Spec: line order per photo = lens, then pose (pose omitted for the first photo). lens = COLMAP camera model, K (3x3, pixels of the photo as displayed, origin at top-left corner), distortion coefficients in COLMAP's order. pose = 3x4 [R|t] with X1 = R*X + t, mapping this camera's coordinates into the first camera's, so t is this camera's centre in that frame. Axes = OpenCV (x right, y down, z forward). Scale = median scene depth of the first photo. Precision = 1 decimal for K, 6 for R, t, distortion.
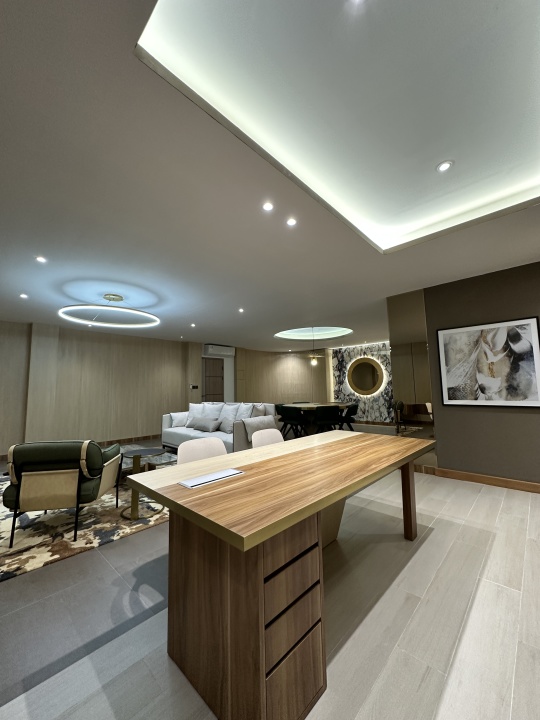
lens RADIAL K [[285.9, 0, 269.3], [0, 285.9, 361.0], [0, 0, 1]] dist [0.001544, 0.000190]
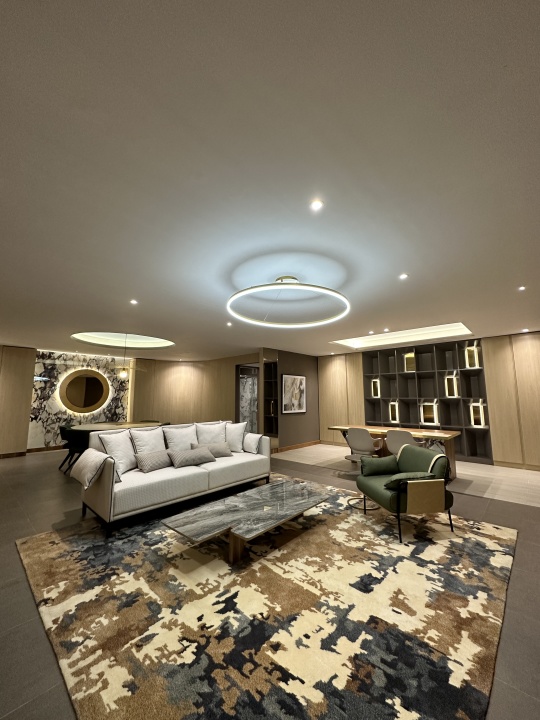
lens RADIAL K [[285.9, 0, 269.3], [0, 285.9, 361.0], [0, 0, 1]] dist [0.001544, 0.000190]
pose [[-0.004557, 0.146041, 0.989268, -0.518807], [-0.094069, 0.984829, -0.145819, 0.036301], [-0.995555, -0.093724, 0.009250, 0.426889]]
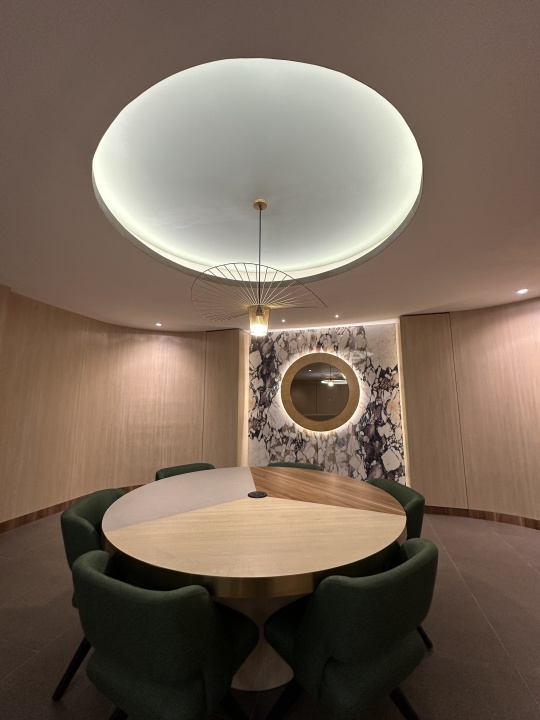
lens RADIAL K [[285.9, 0, 269.3], [0, 285.9, 361.0], [0, 0, 1]] dist [0.001544, 0.000190]
pose [[0.900327, 0.080426, 0.427718, 0.045391], [-0.060868, 0.996387, -0.059232, 0.034486], [-0.430937, 0.027293, 0.901969, 0.573781]]
